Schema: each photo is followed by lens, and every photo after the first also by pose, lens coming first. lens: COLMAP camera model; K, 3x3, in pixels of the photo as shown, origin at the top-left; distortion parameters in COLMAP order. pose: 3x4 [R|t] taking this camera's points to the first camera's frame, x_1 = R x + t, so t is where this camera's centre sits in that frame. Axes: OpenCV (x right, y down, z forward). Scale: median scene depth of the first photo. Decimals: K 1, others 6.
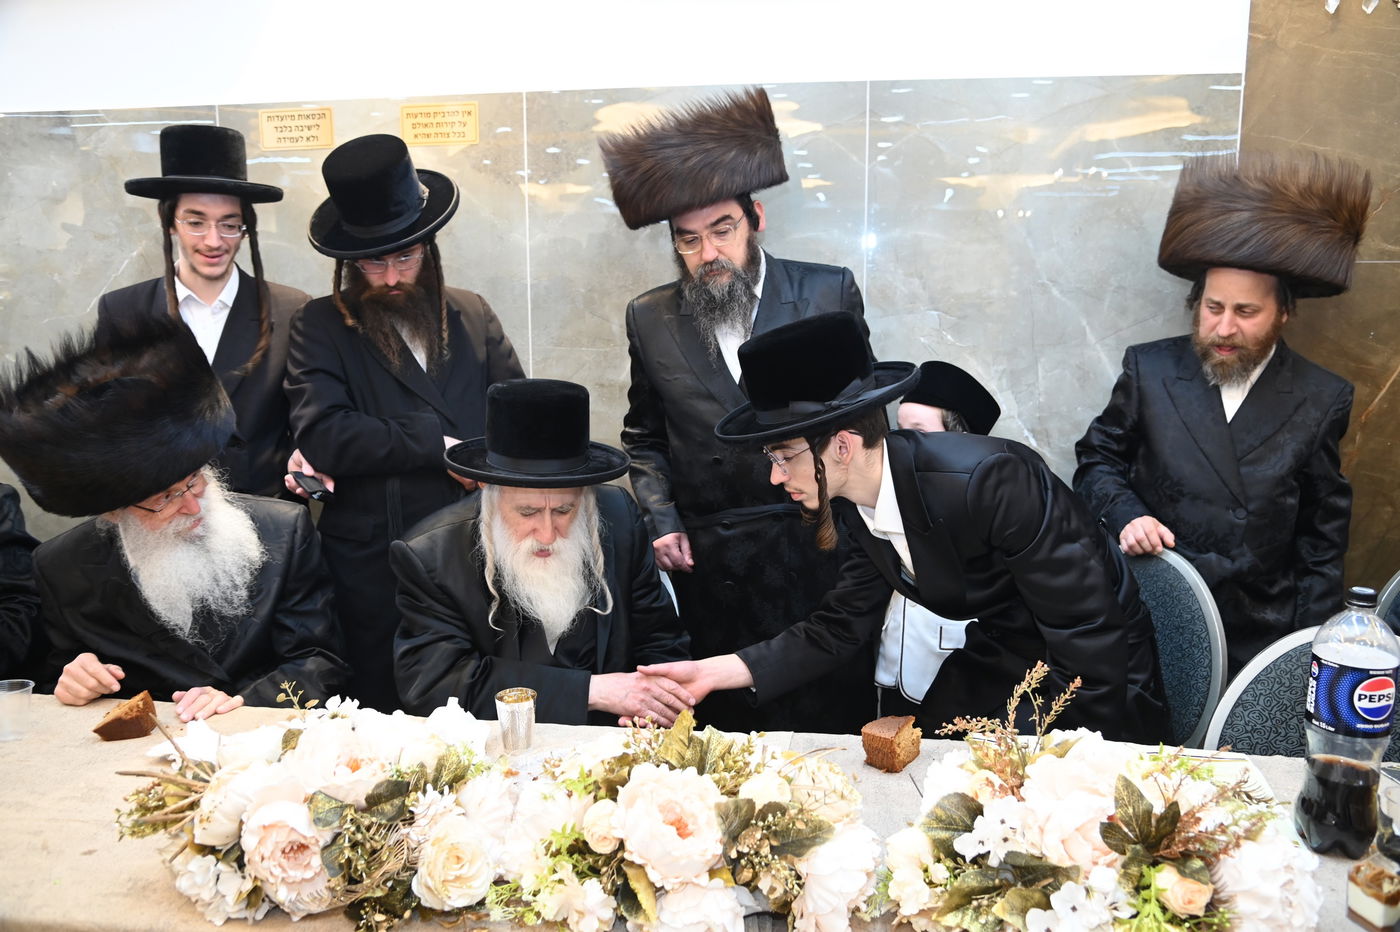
lens RADIAL K [[1052.6, 0, 717.6], [0, 1052.6, 471.9], [0, 0, 1]] dist [-0.077482, 0.068578]
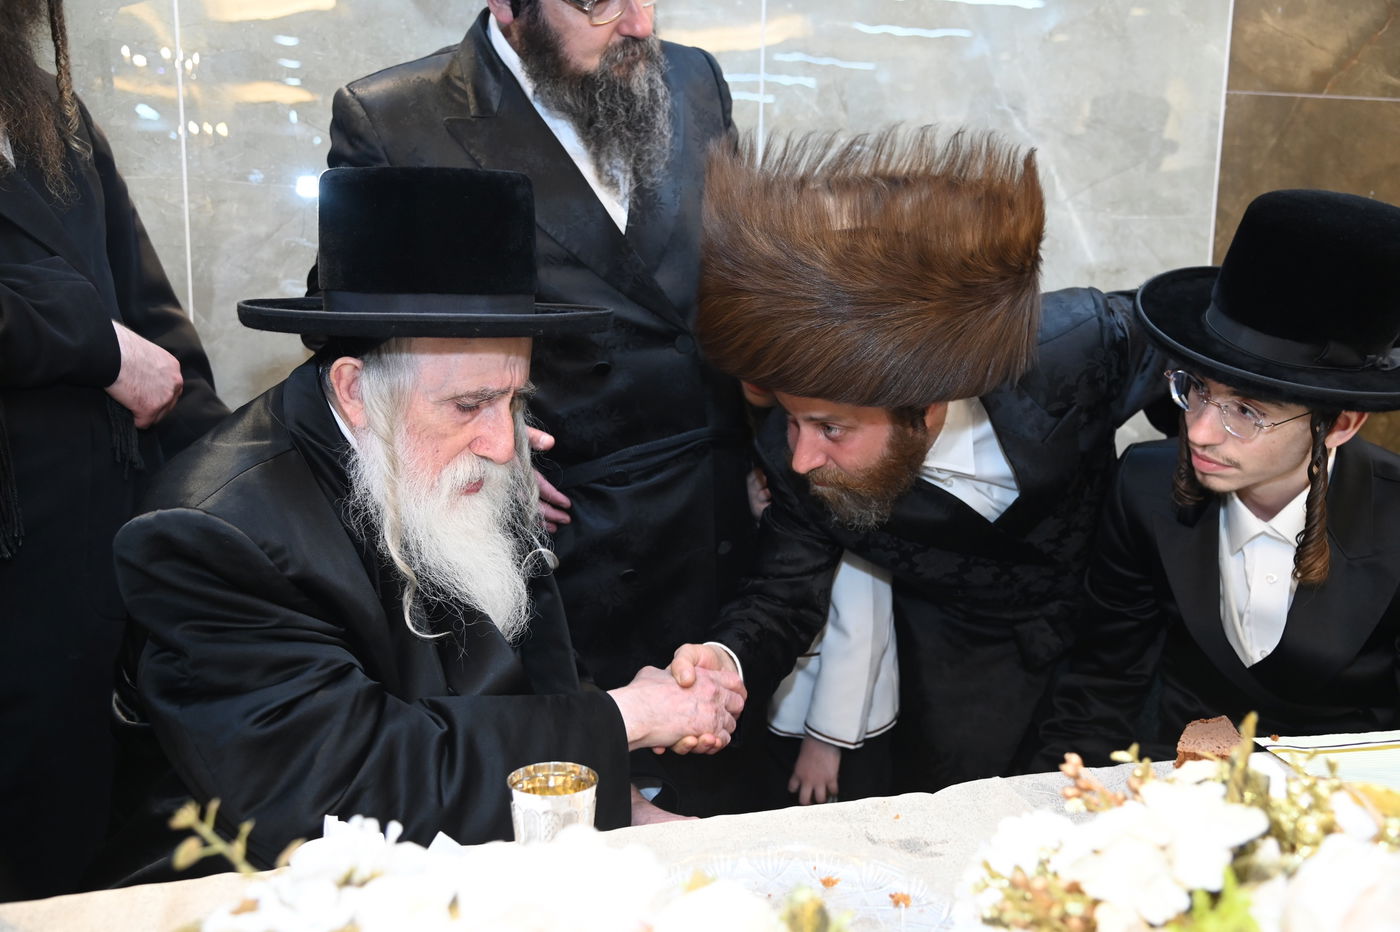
lens RADIAL K [[1332.8, 0, 686.7], [0, 1332.8, 473.7], [0, 0, 1]] dist [0.041099, 0.000000]
pose [[0.904634, -0.043274, 0.423987, -0.289598], [0.052474, 0.998572, -0.010042, 0.063460], [-0.422947, 0.031332, 0.905612, 0.316614]]
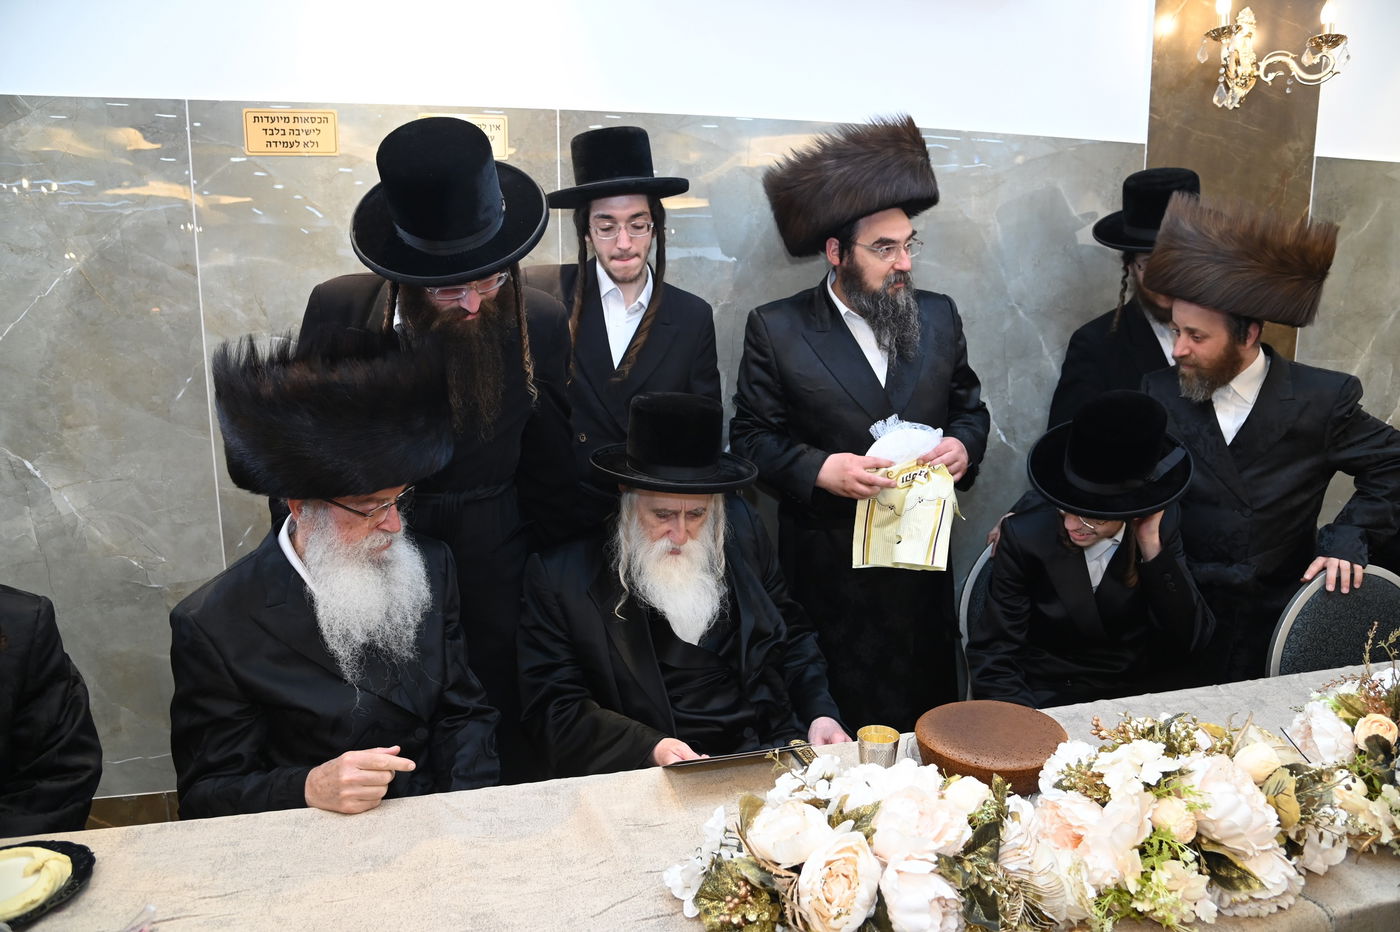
lens RADIAL K [[916.5, 0, 701.3], [0, 916.5, 473.5], [0, 0, 1]] dist [-0.098224, 0.037376]
pose [[0.926893, -0.067144, 0.369270, -0.451524], [0.064896, 0.997720, 0.018521, -0.034093], [-0.369672, 0.006797, 0.929138, 0.185778]]
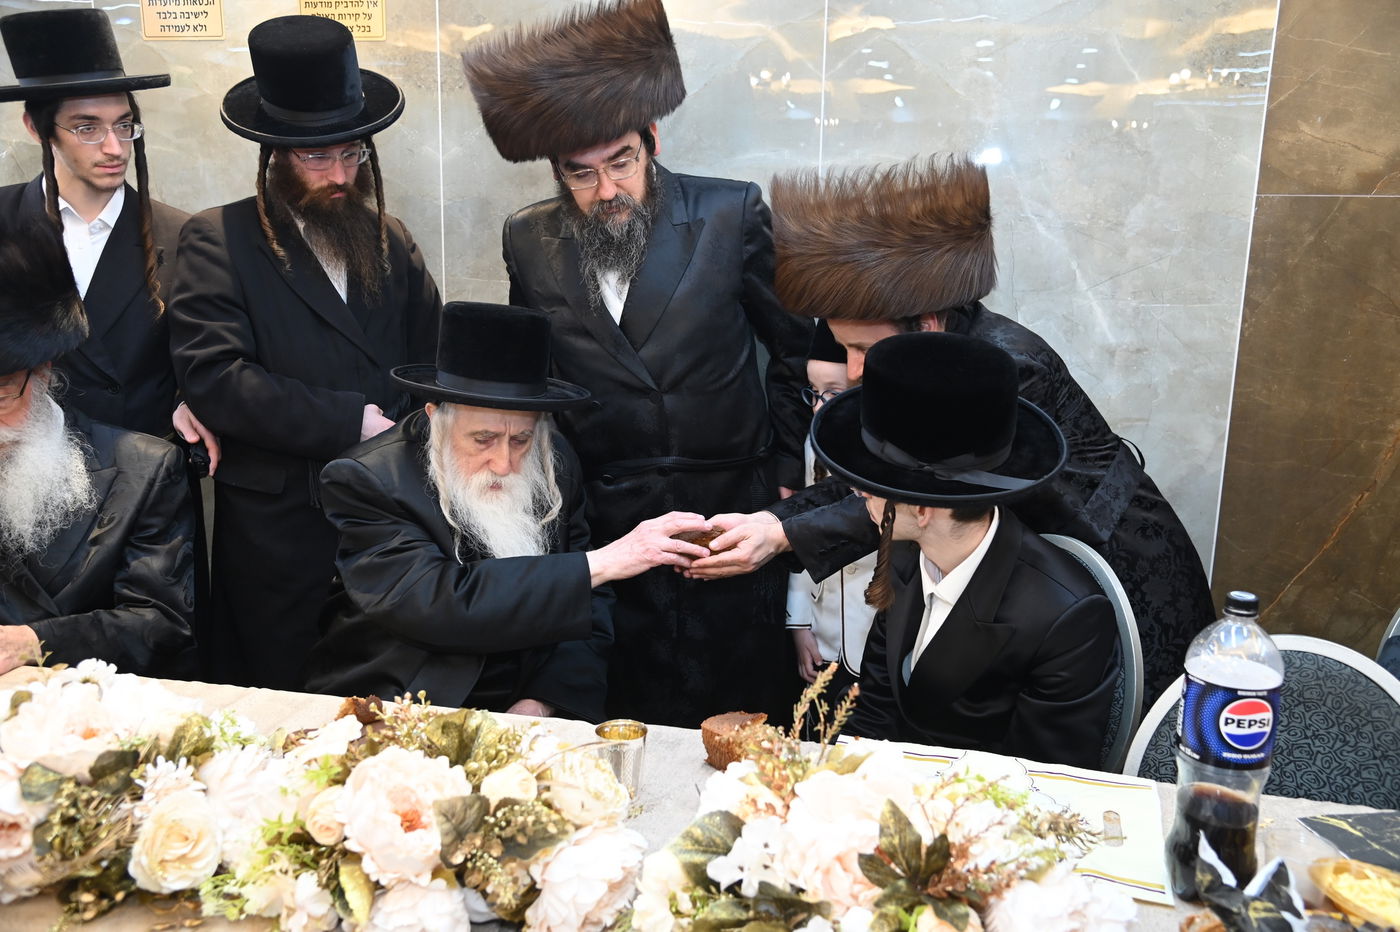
lens RADIAL K [[1216.4, 0, 706.7], [0, 1216.4, 478.9], [0, 0, 1]] dist [-0.035545, 0.091493]
pose [[0.996938, 0.038191, -0.068231, 0.140136], [-0.034967, 0.998243, 0.047832, -0.007568], [0.069938, -0.045300, 0.996522, -0.009273]]
